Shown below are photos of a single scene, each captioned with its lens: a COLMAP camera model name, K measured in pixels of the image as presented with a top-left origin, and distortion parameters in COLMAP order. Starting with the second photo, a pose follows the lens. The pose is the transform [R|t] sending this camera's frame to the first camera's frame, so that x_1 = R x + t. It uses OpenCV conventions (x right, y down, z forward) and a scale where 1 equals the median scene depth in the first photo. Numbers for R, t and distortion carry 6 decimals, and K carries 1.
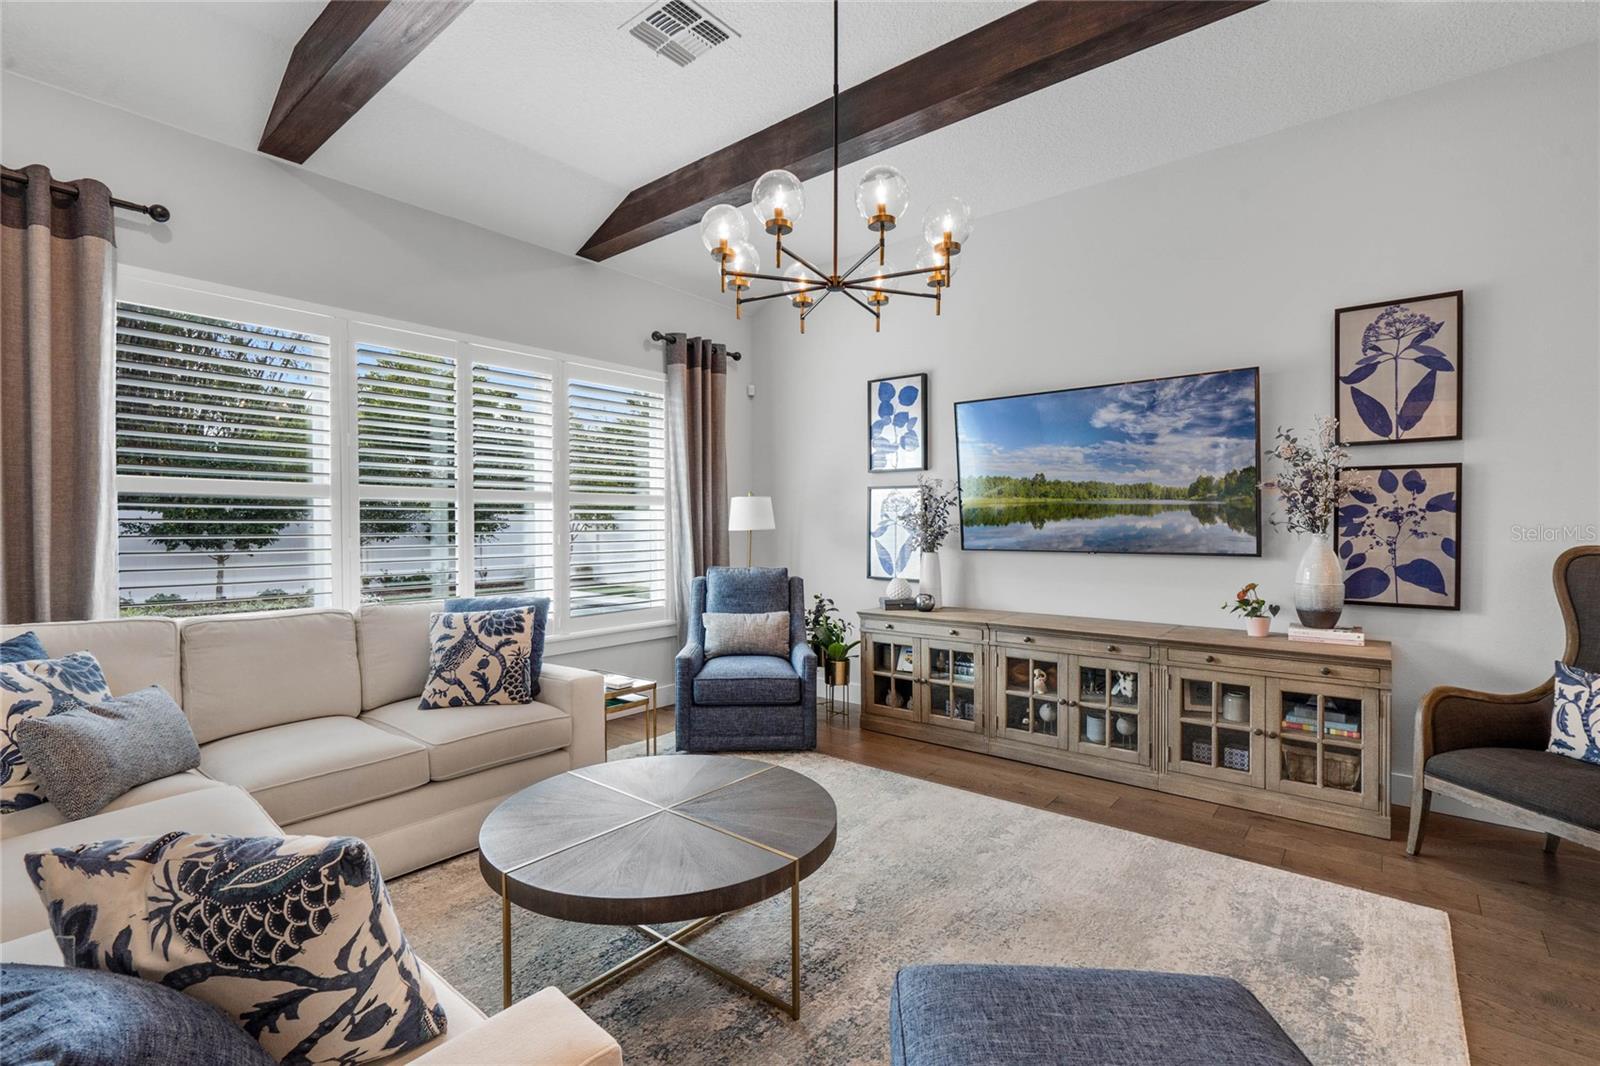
lens RADIAL K [[723.4, 0, 796.3], [0, 723.4, 520.6], [0, 0, 1]] dist [-0.000716, 0.000042]
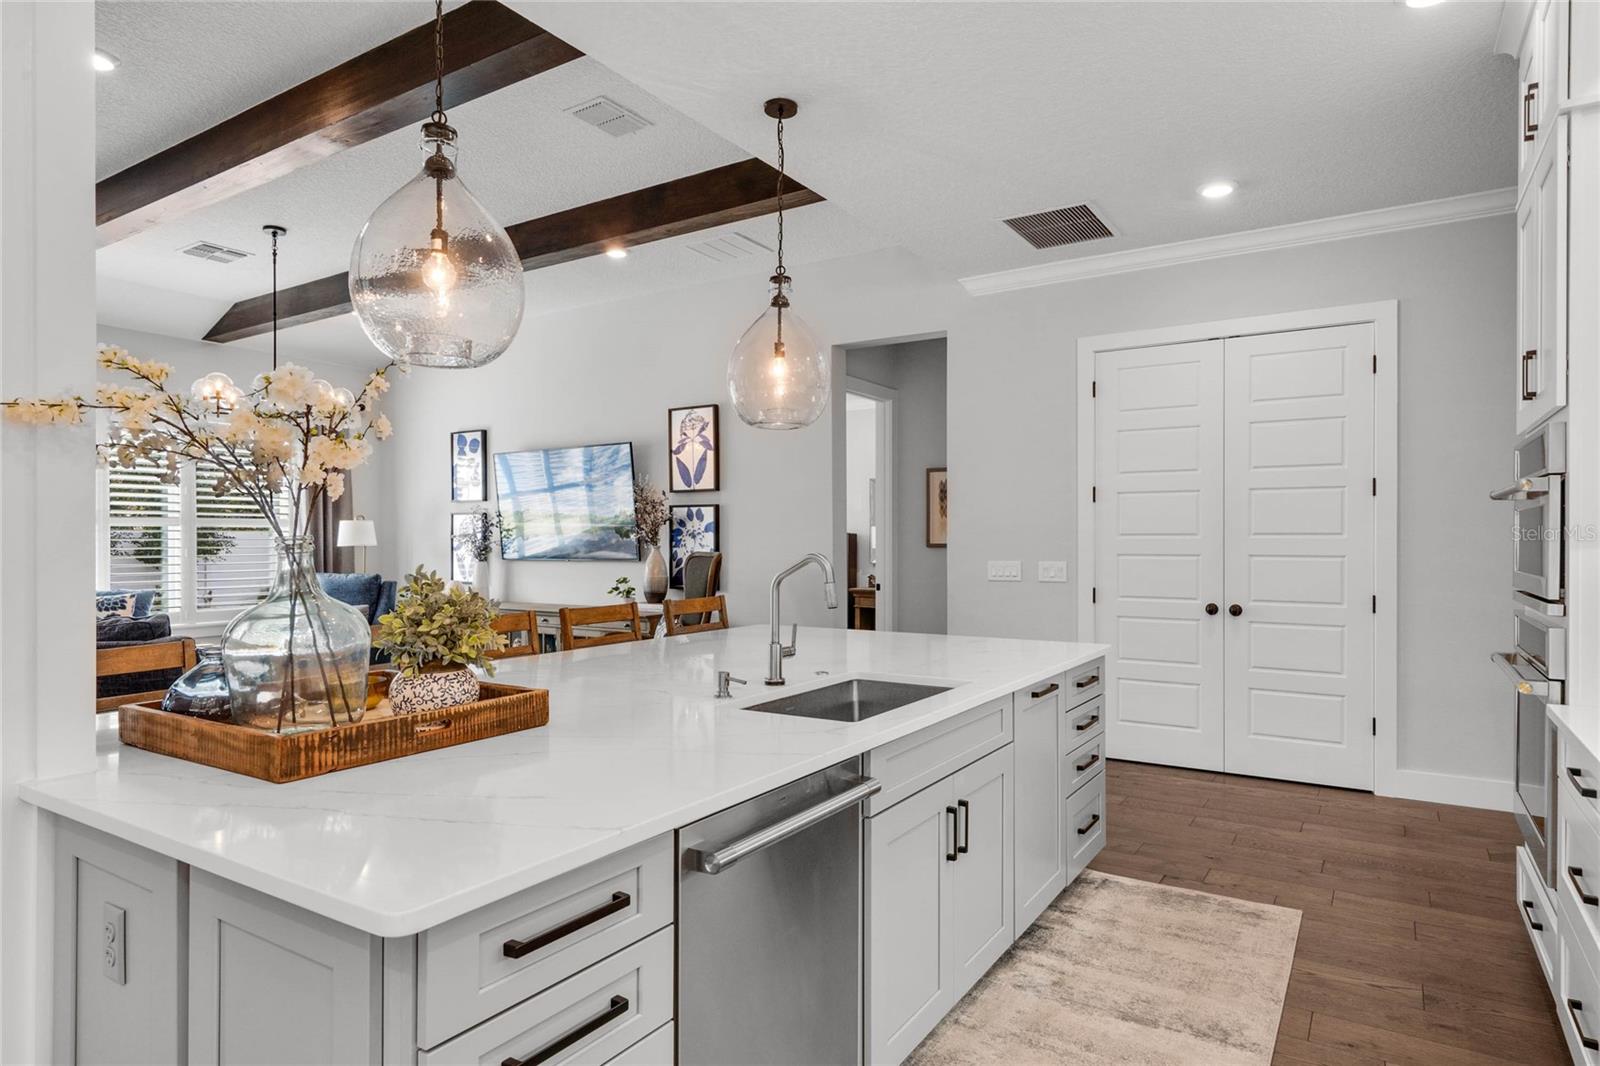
lens RADIAL K [[928.2, 0, 800.0], [0, 928.2, 533.0], [0, 0, 1]] dist [0.009462, -0.000031]
pose [[0.993283, -0.001222, 0.115703, 0.797880], [0.001963, 0.999978, -0.006294, 0.002762], [-0.115692, 0.006479, 0.993264, -1.121959]]
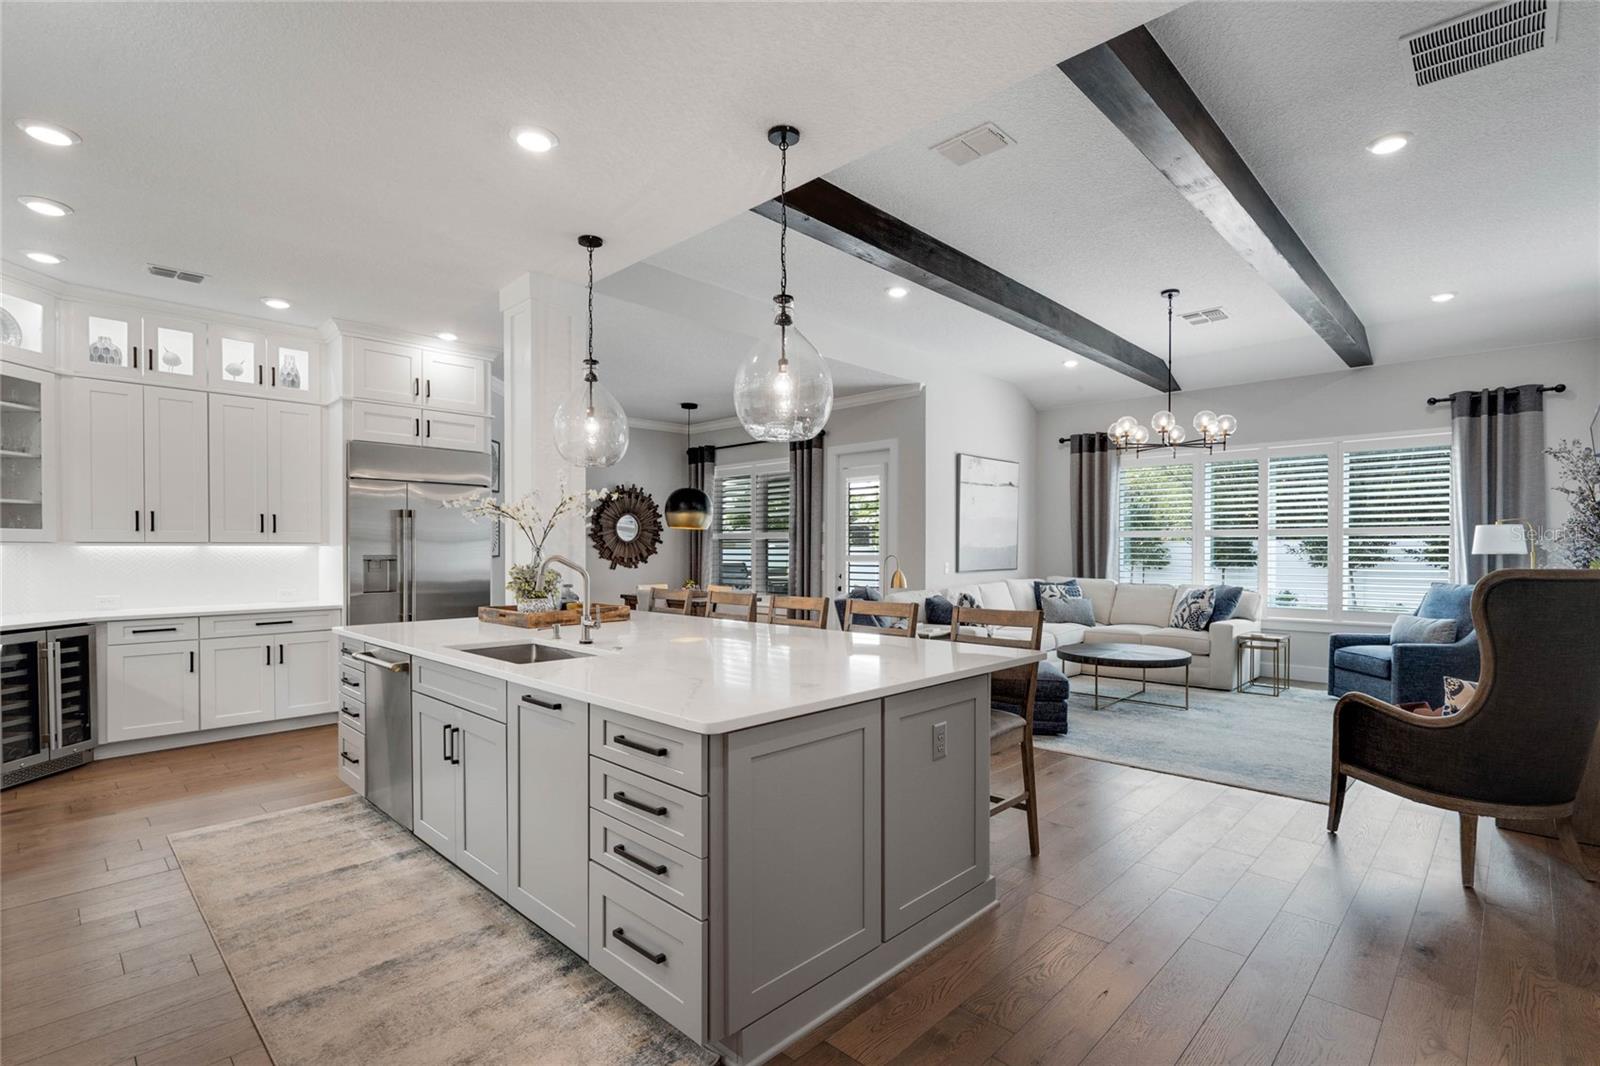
lens RADIAL K [[750.1, 0, 811.0], [0, 750.1, 554.4], [0, 0, 1]] dist [-0.000298, 0.000360]
pose [[-0.058937, 0.005286, -0.998248, 1.764946], [0.001287, 0.999986, 0.005219, 0.009716], [0.998261, -0.000977, -0.058943, -0.018586]]
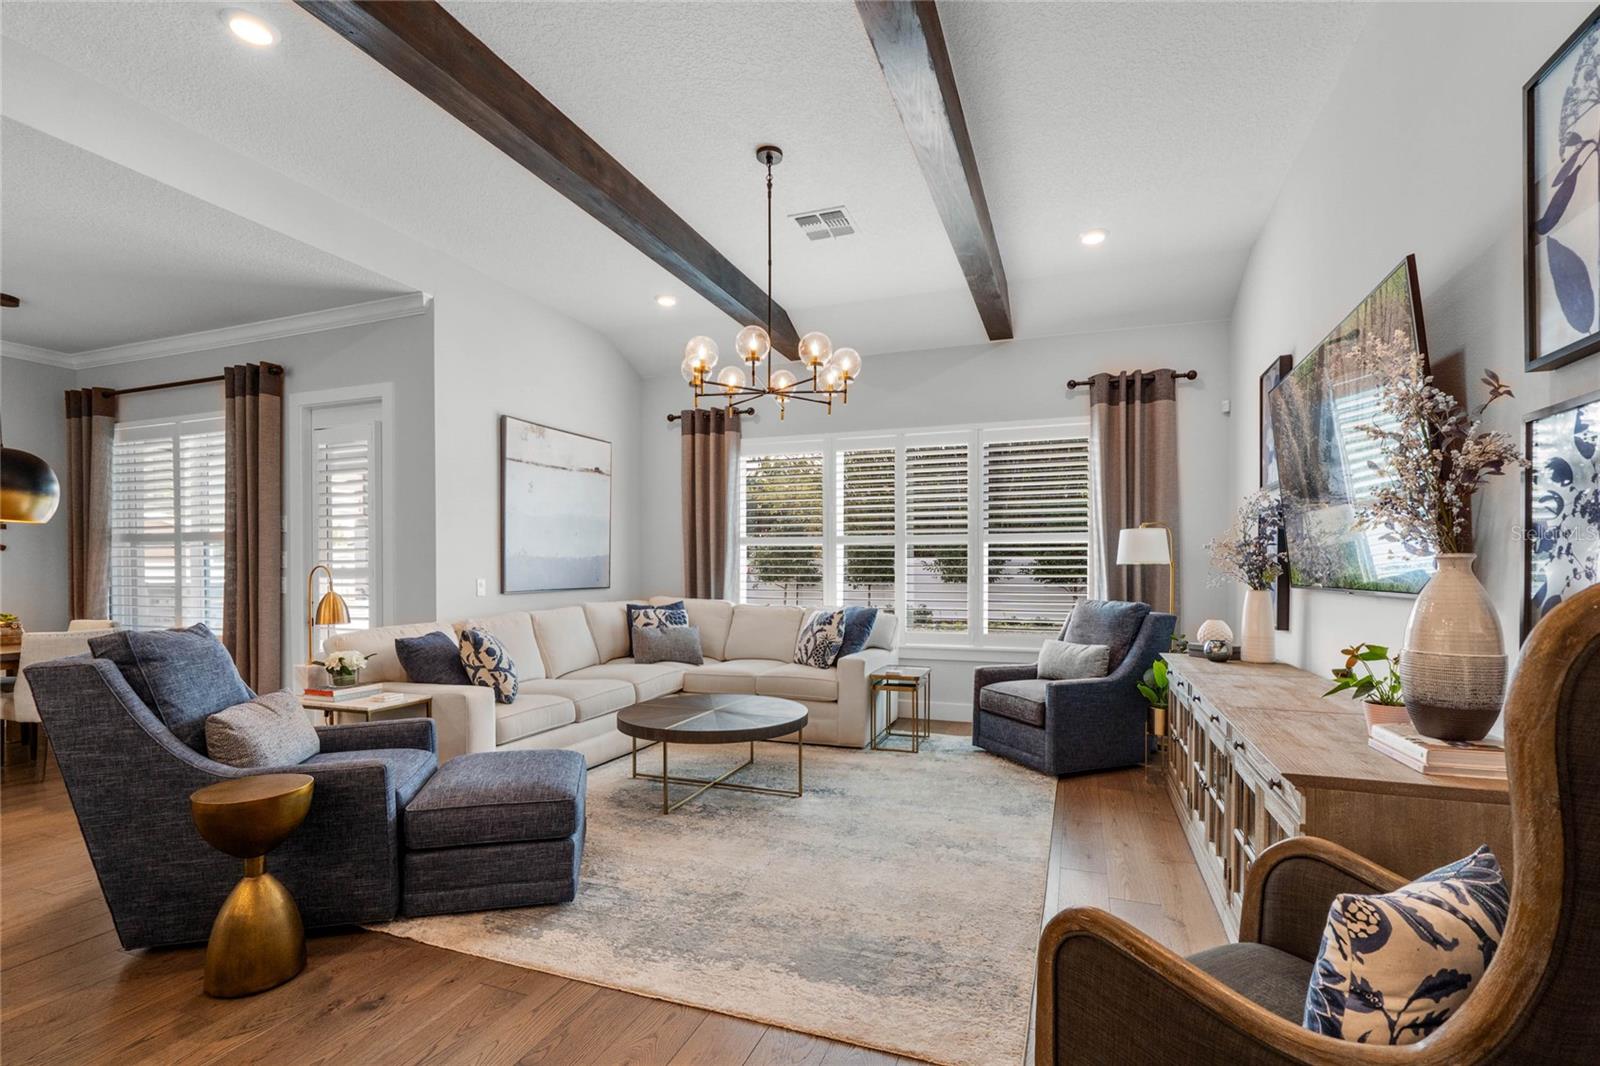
lens RADIAL K [[724.4, 0, 805.3], [0, 724.4, 561.4], [0, 0, 1]] dist [-0.001844, -0.000064]
pose [[0.338107, -0.010788, -0.941046, 1.027793], [0.002213, 0.999941, -0.010667, 0.029040], [0.941105, 0.001524, 0.338111, 0.383618]]
